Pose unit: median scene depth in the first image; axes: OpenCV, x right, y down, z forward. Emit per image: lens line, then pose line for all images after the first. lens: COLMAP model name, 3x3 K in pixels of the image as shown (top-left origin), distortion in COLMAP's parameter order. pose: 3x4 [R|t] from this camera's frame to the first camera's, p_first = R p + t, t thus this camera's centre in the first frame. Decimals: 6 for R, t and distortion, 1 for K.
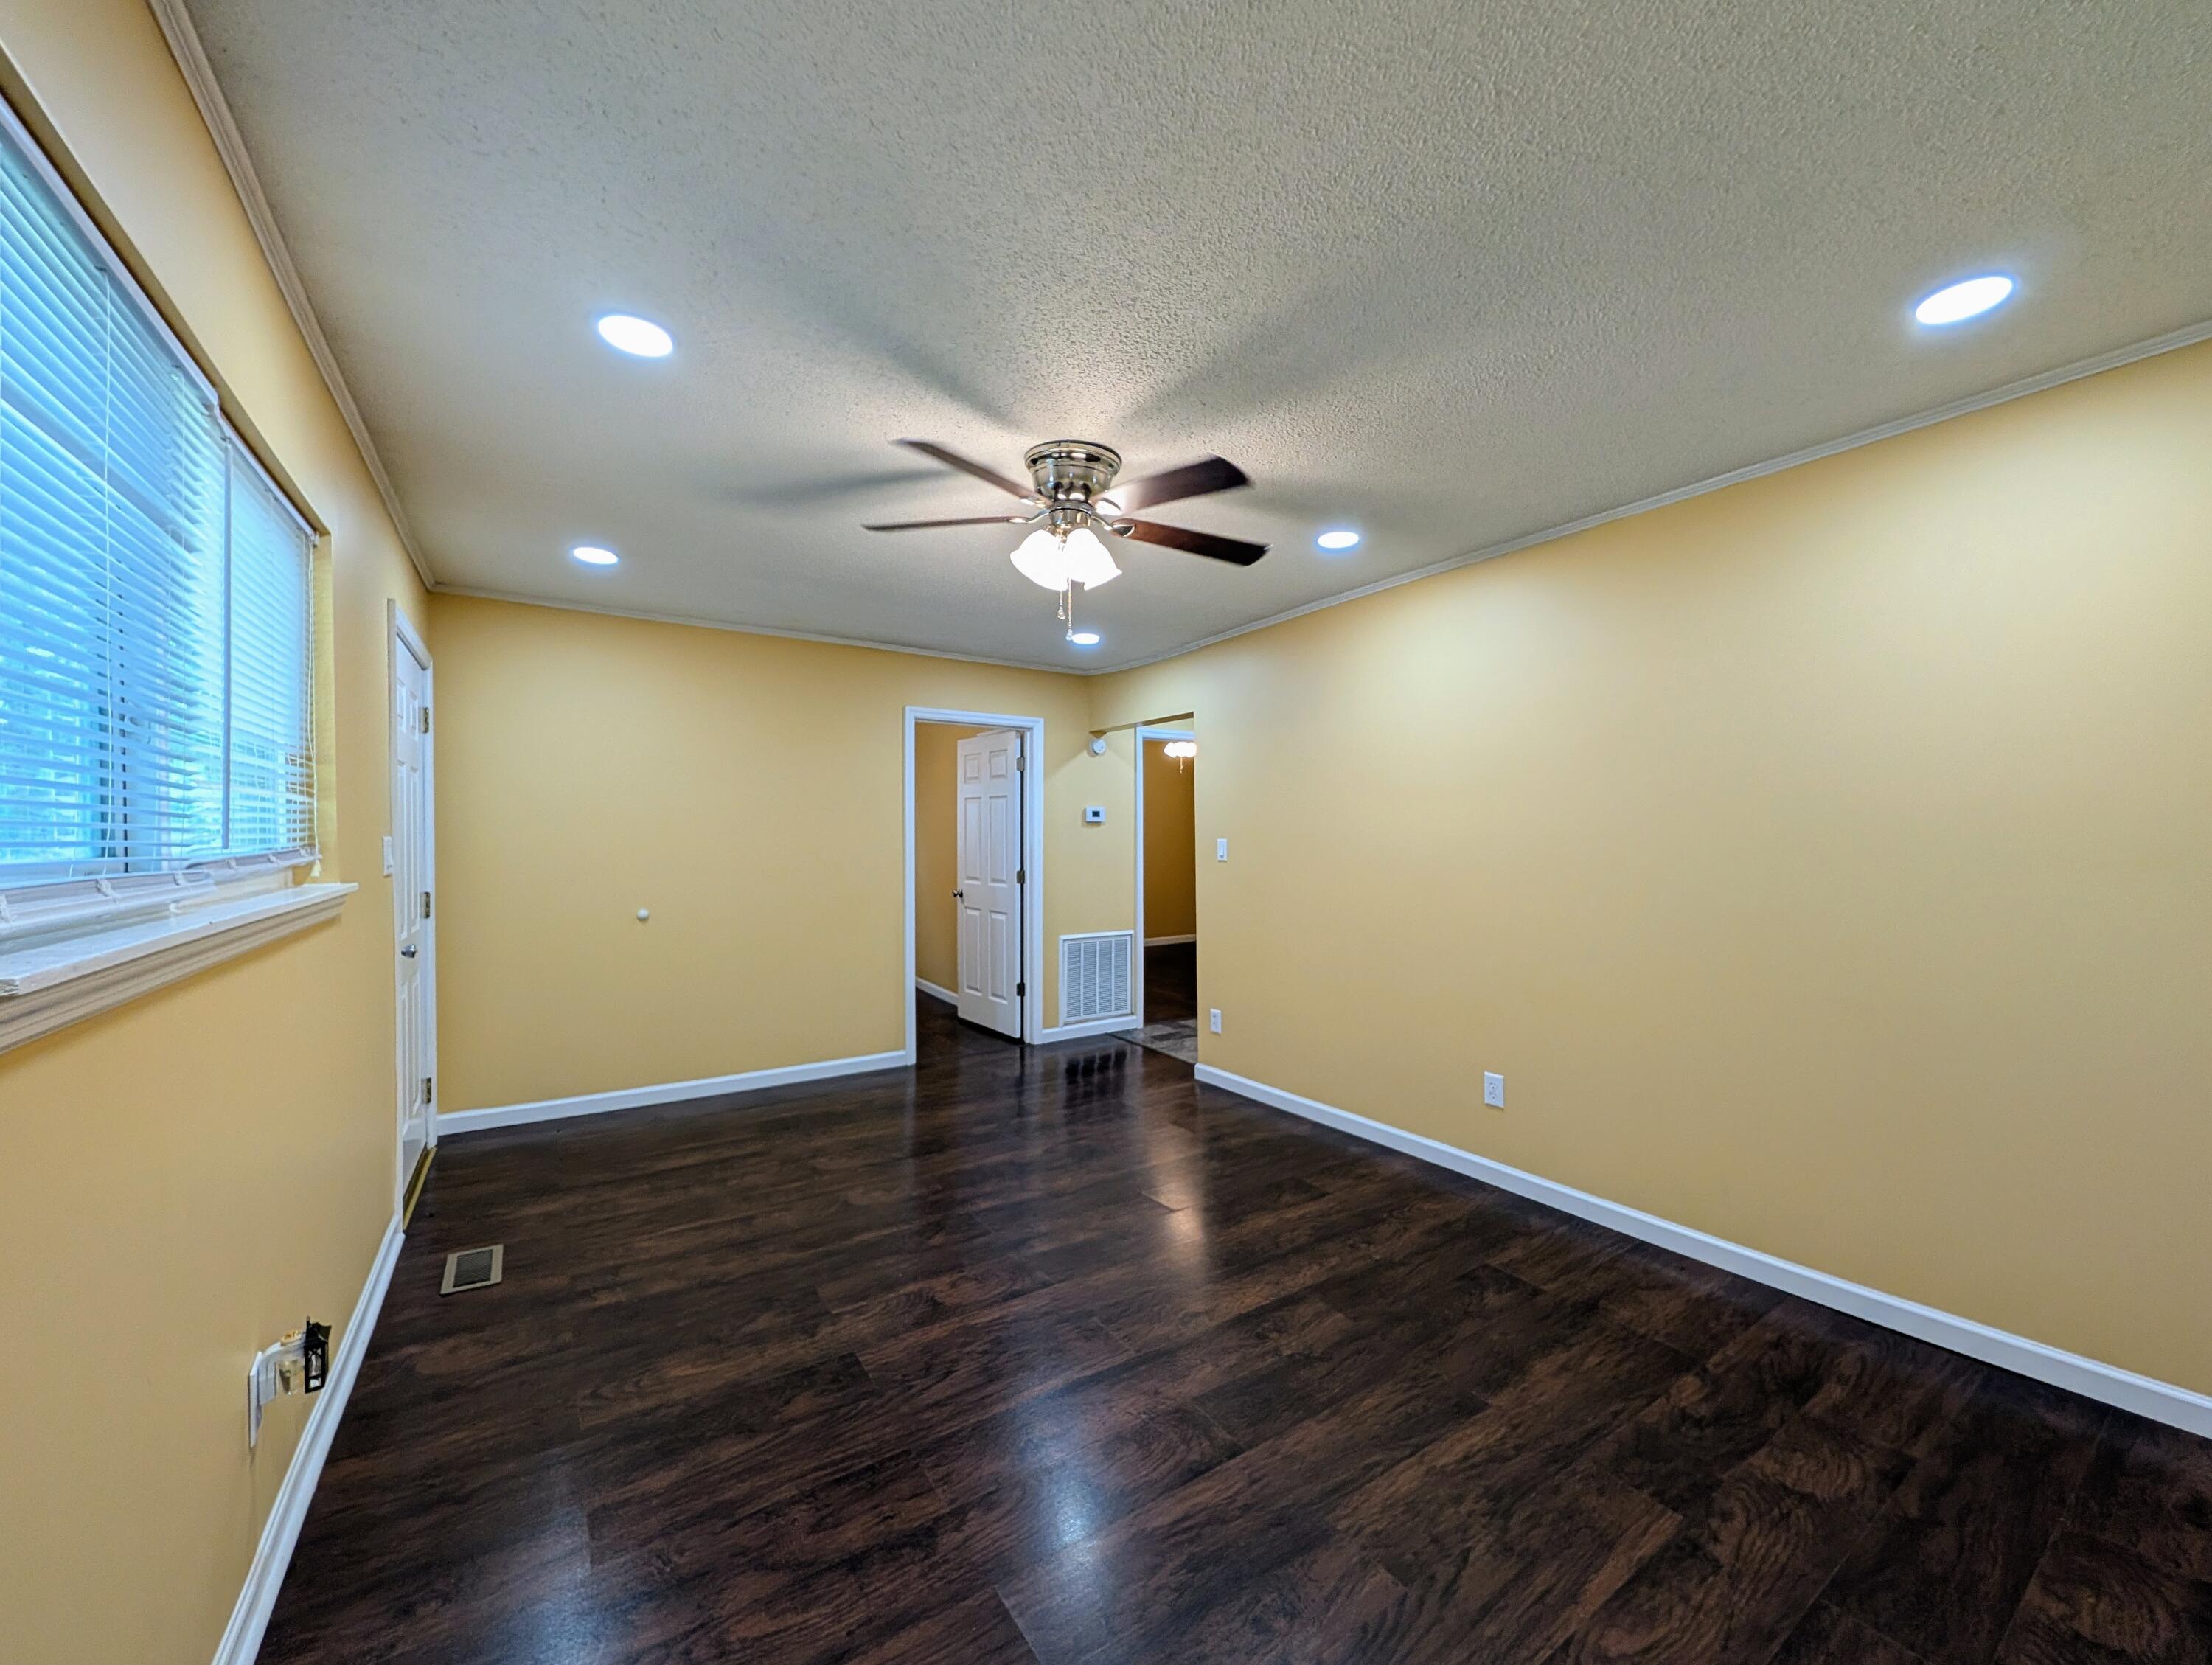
lens RADIAL K [[849.2, 0, 1100.4], [0, 849.2, 835.6], [0, 0, 1]] dist [0.001981, 0.001280]
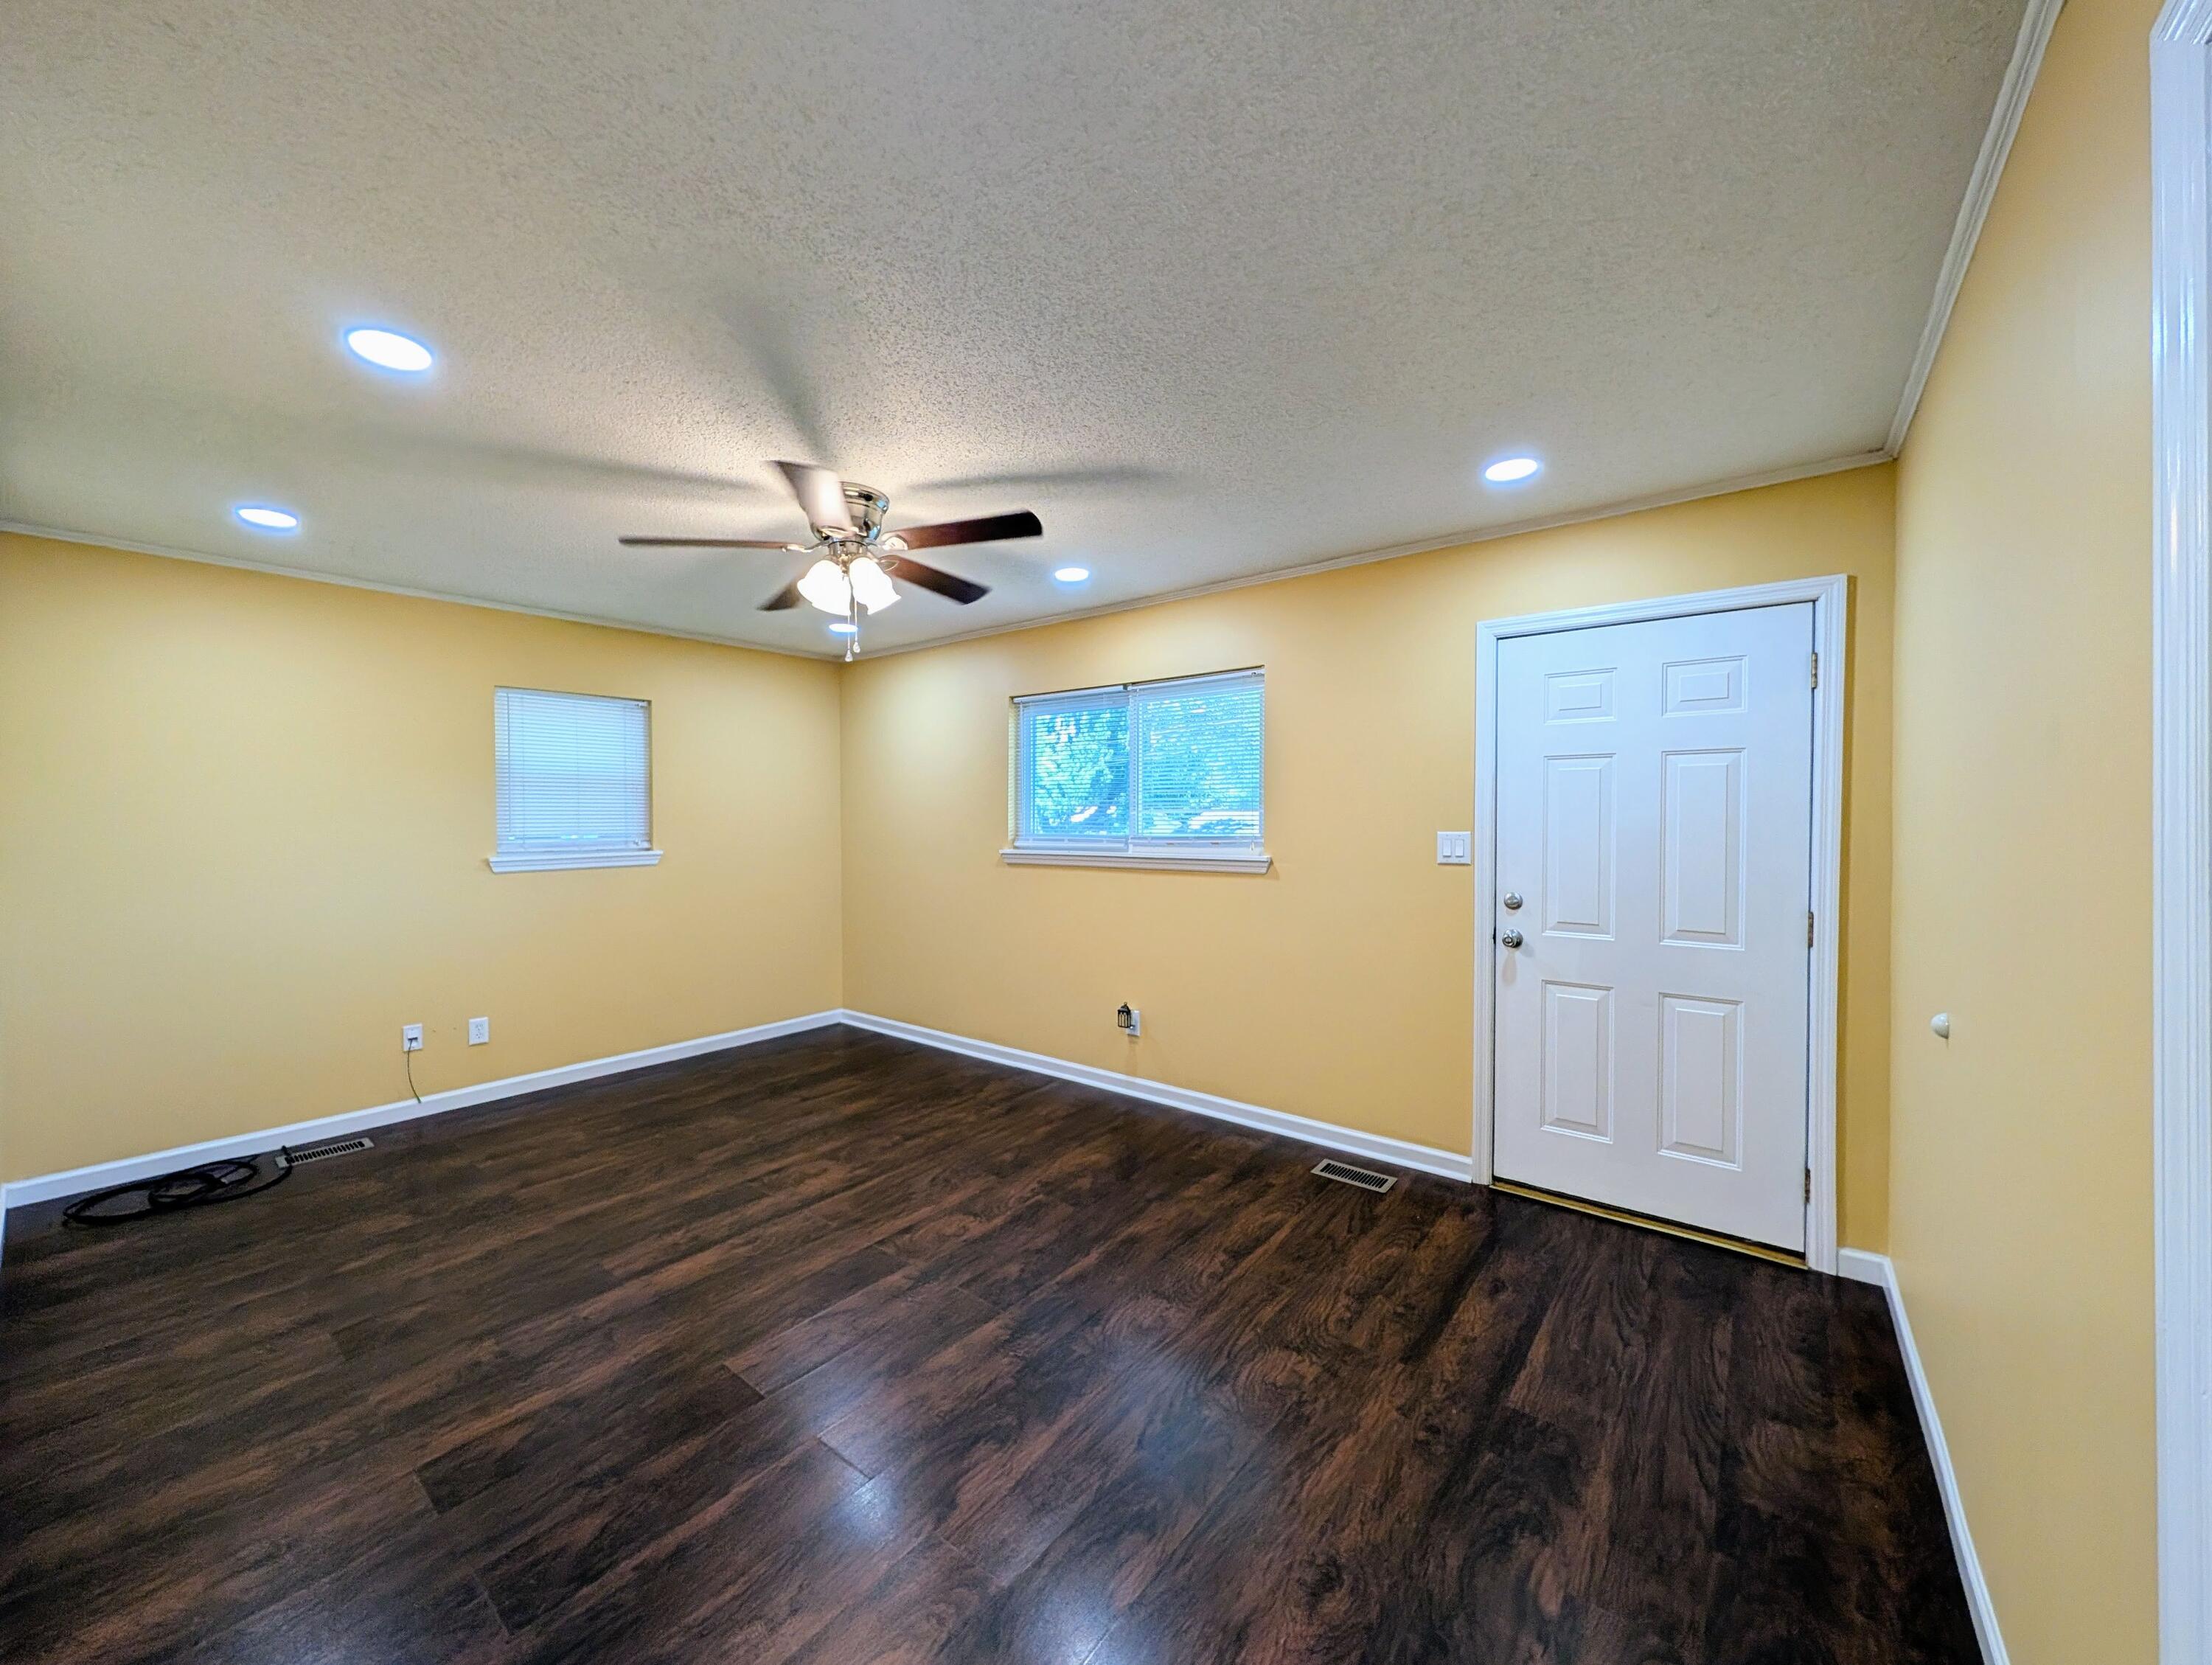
lens RADIAL K [[846.9, 0, 1107.5], [0, 846.9, 826.8], [0, 0, 1]] dist [-0.011306, -0.001165]
pose [[-0.949756, 0.011069, -0.312795, -0.006149], [0.007743, 0.999900, 0.011873, -0.026274], [0.312895, 0.008854, -0.949746, 2.133948]]
